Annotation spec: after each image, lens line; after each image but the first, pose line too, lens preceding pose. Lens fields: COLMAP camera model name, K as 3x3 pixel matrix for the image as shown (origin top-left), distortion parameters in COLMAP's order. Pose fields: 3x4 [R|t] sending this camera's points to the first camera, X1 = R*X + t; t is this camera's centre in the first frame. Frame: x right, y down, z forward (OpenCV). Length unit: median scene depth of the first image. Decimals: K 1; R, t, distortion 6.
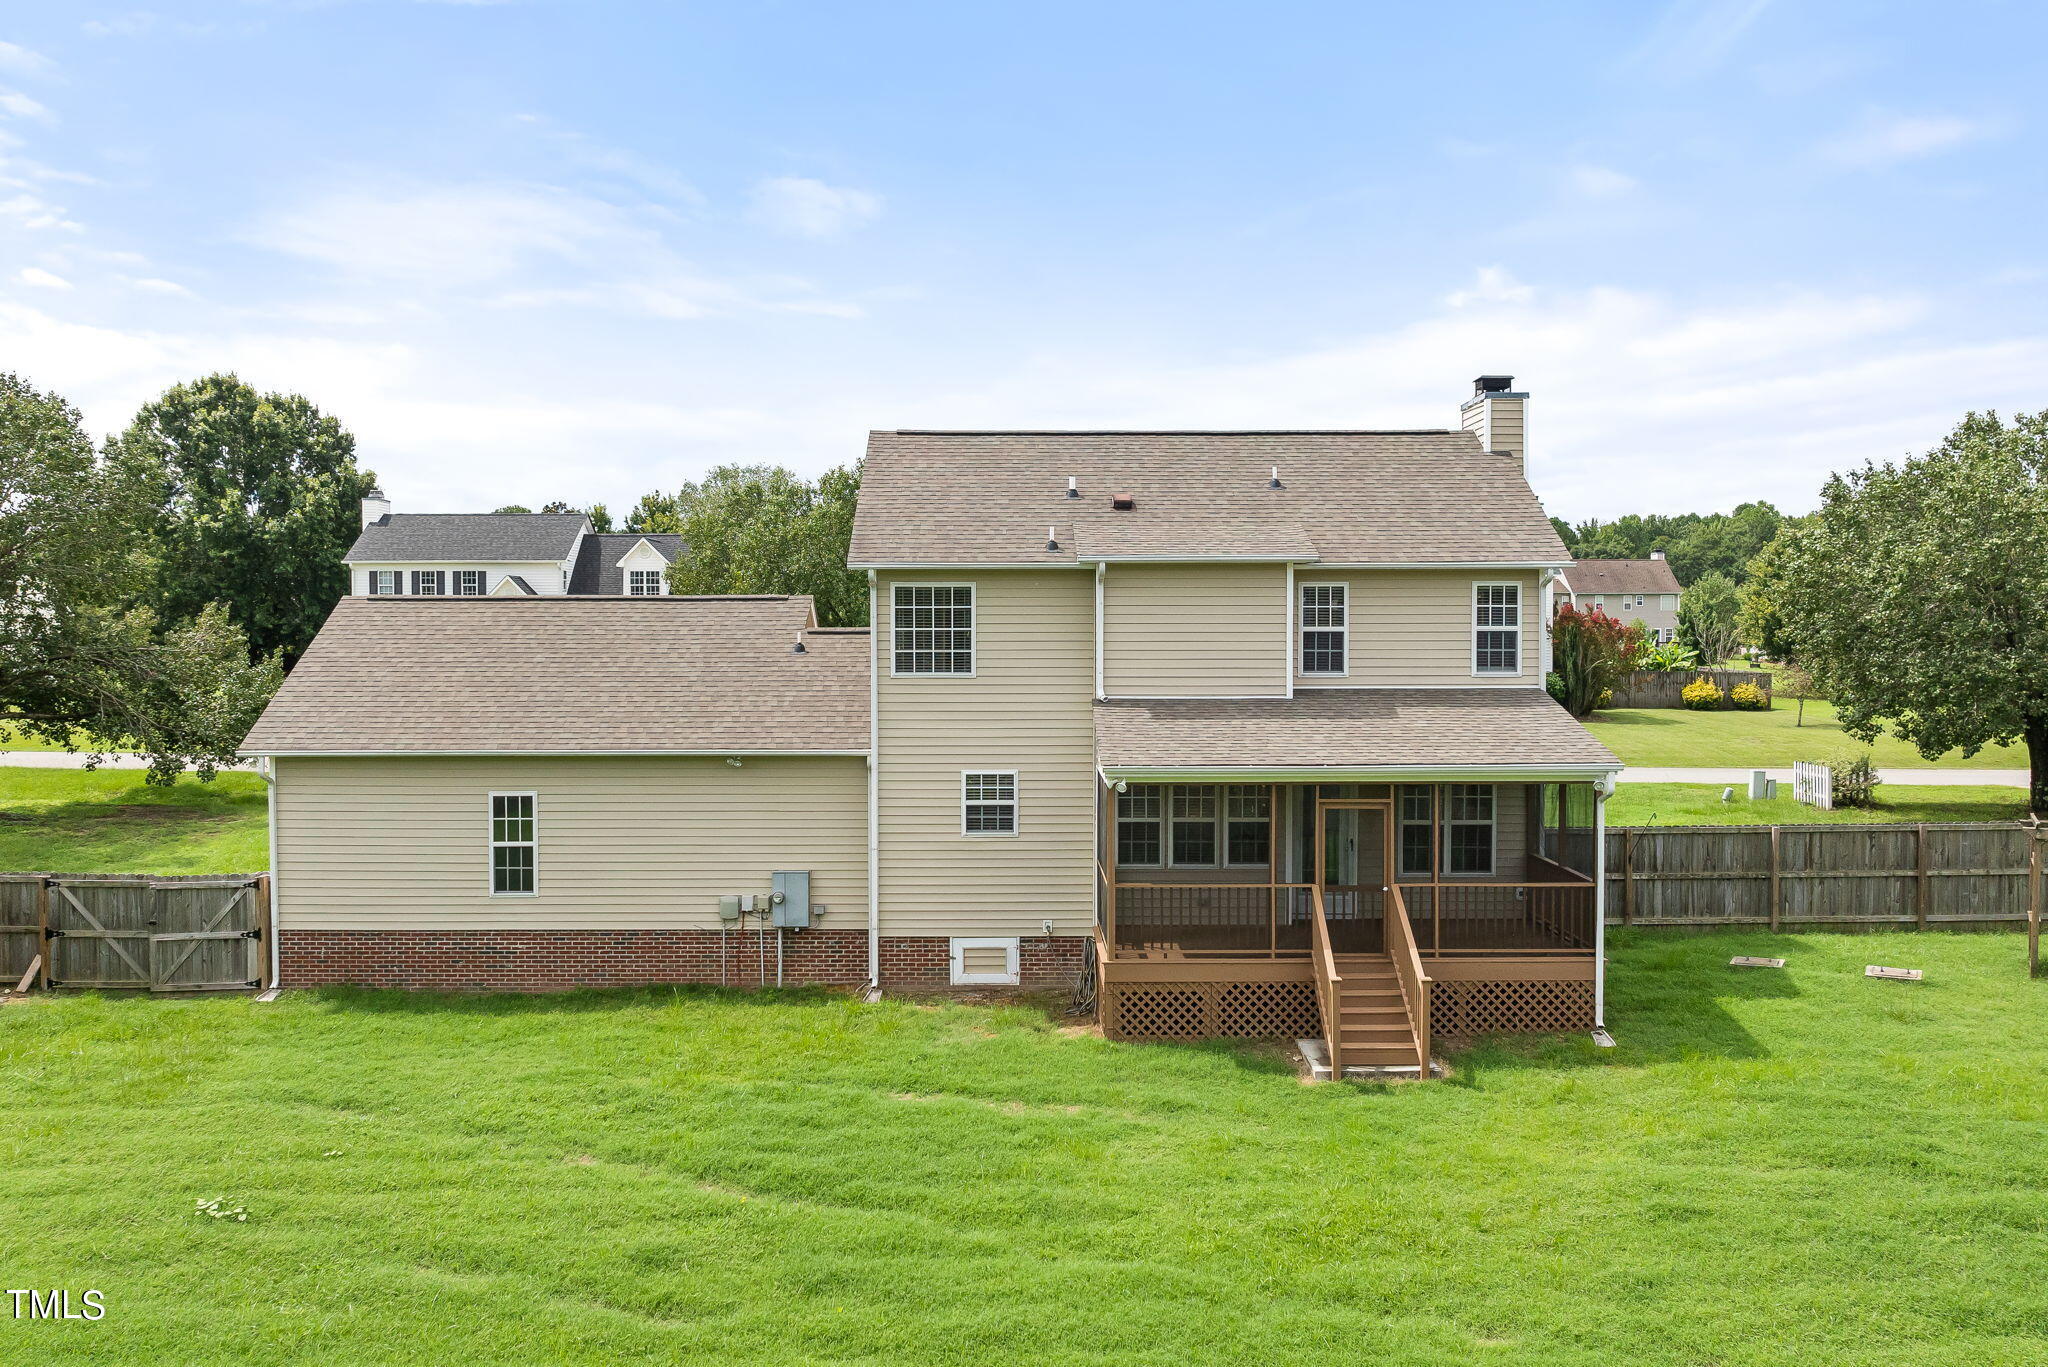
lens RADIAL K [[1678.2, 0, 980.3], [0, 1678.2, 684.8], [0, 0, 1]] dist [-0.021096, -0.002927]
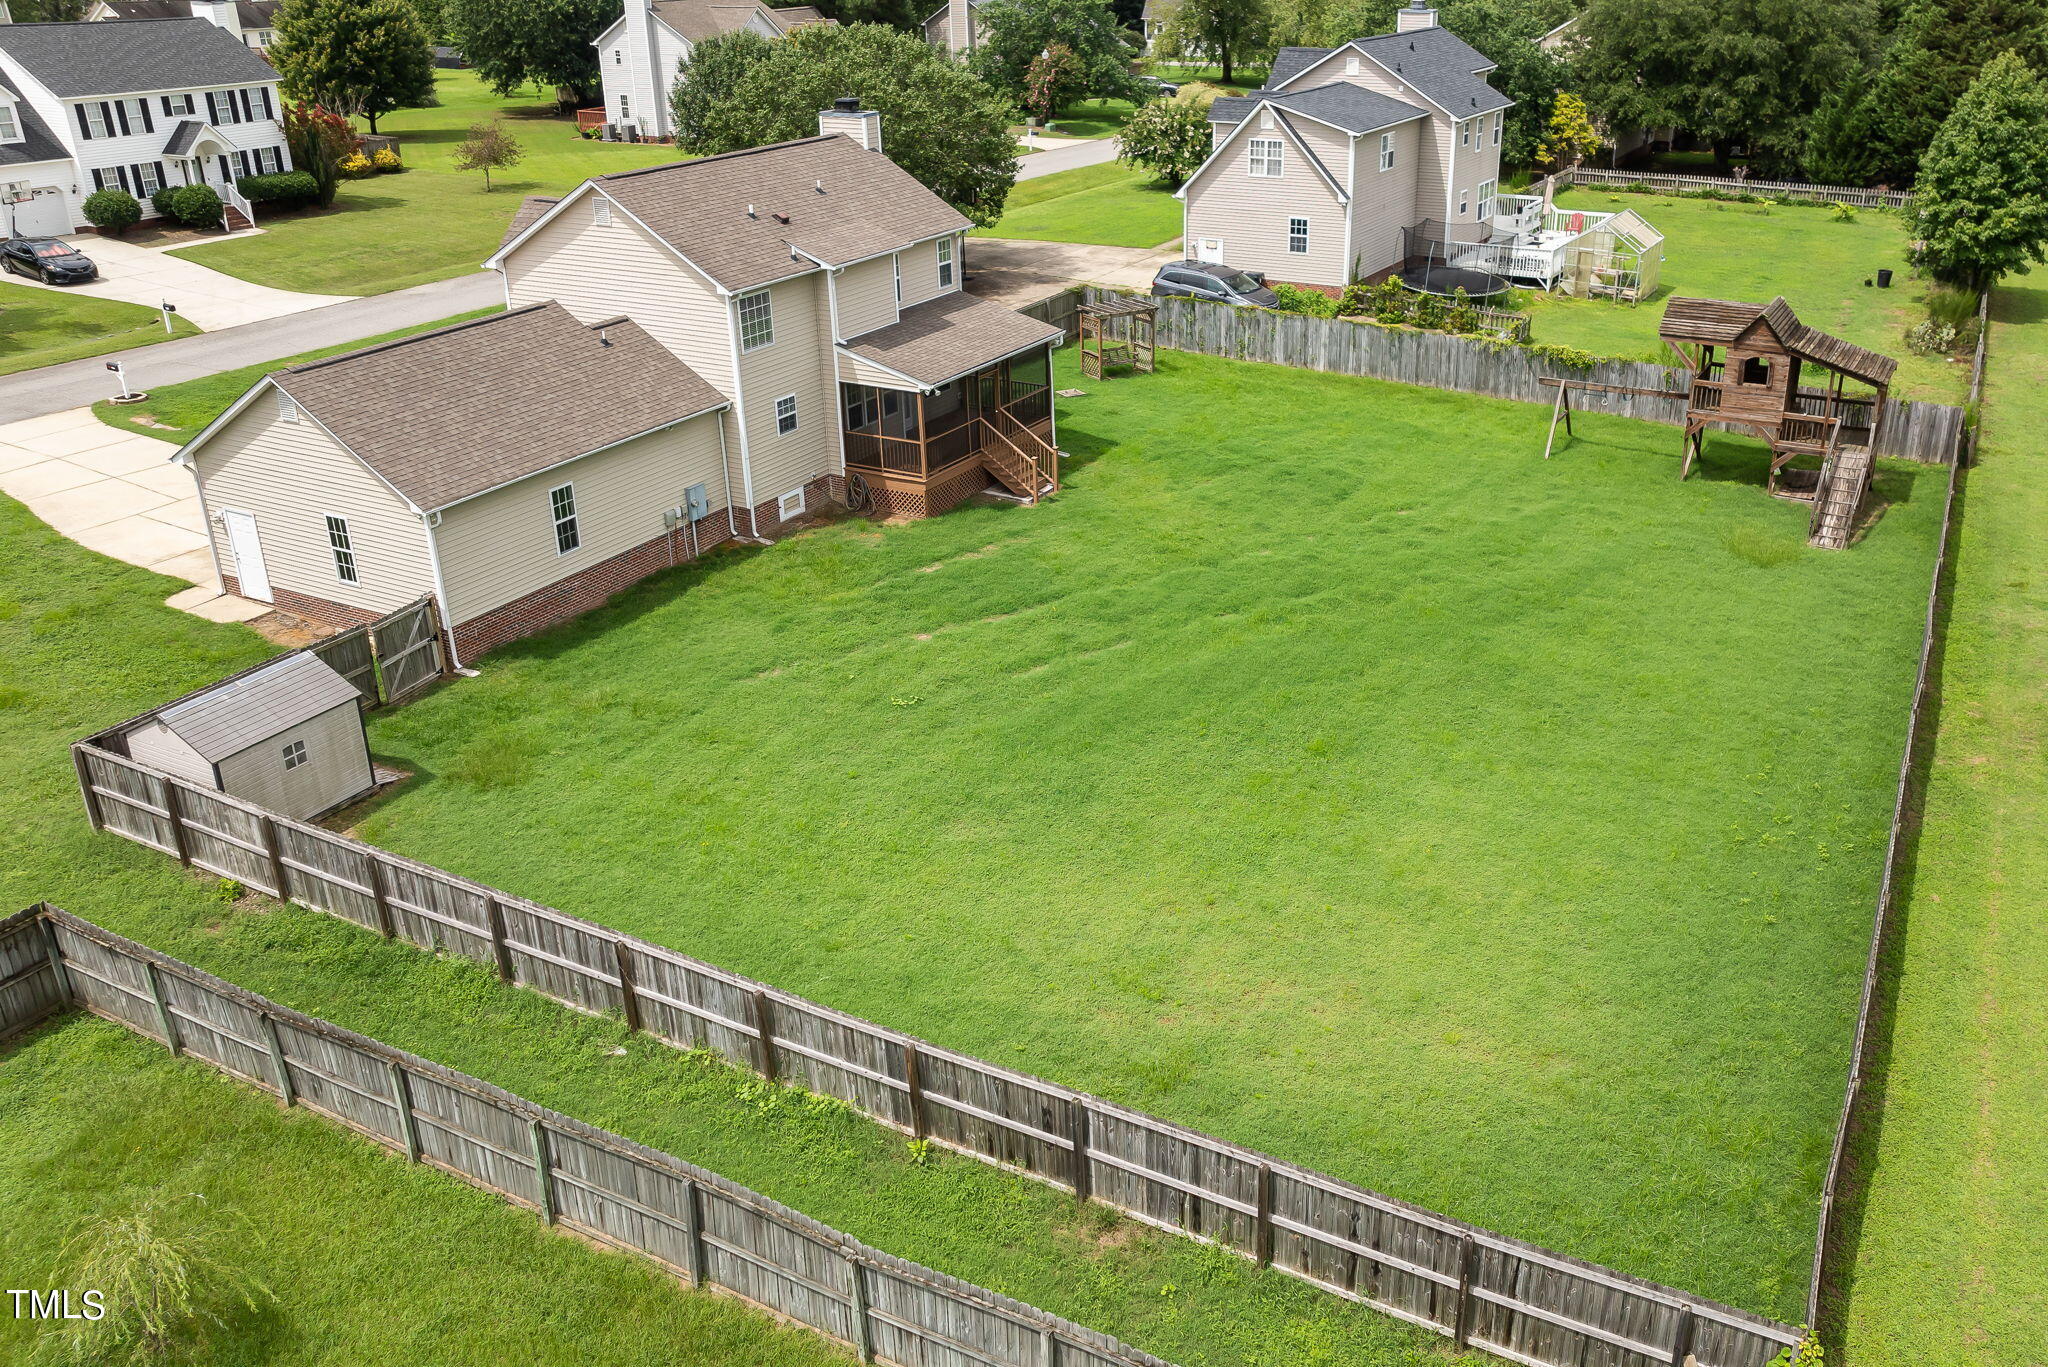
lens RADIAL K [[1631.5, 0, 1024.0], [0, 1631.5, 683.5], [0, 0, 1]] dist [-0.007165, -0.000043]
pose [[0.519056, -0.367502, 0.771701, -1.243886], [0.056450, 0.915617, 0.398069, -0.325796], [-0.852874, -0.163057, 0.496003, -0.085451]]
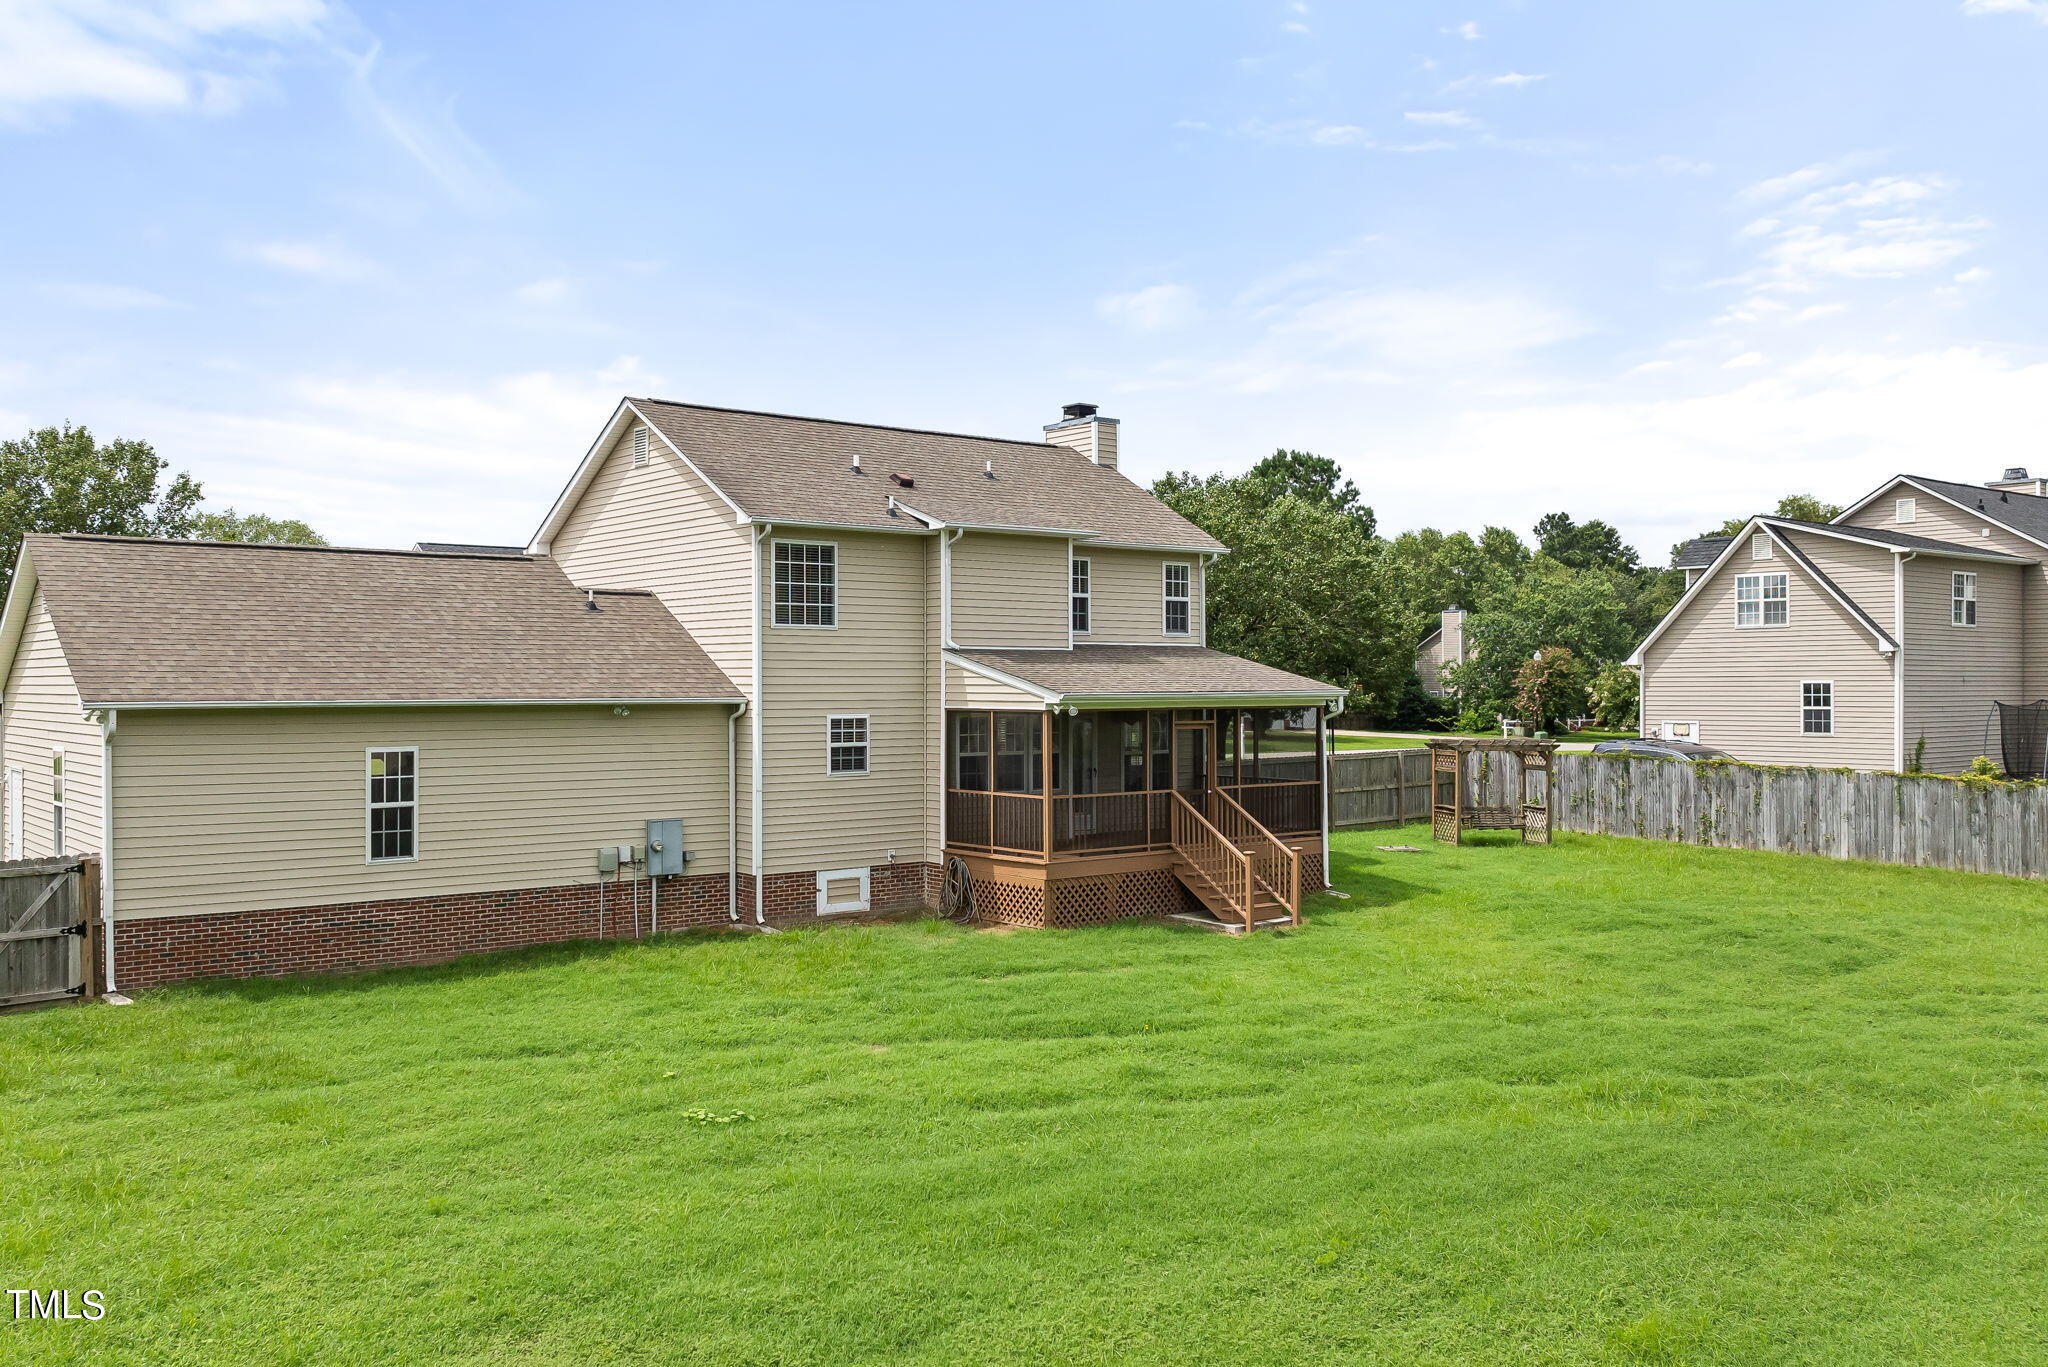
lens RADIAL K [[1678.7, 0, 930.3], [0, 1678.7, 701.7], [0, 0, 1]] dist [-0.018852, -0.003338]
pose [[0.797076, -0.006253, 0.603846, -0.600716], [0.019807, 0.999679, -0.015792, 0.059525], [-0.603554, 0.024548, 0.796944, 0.095016]]
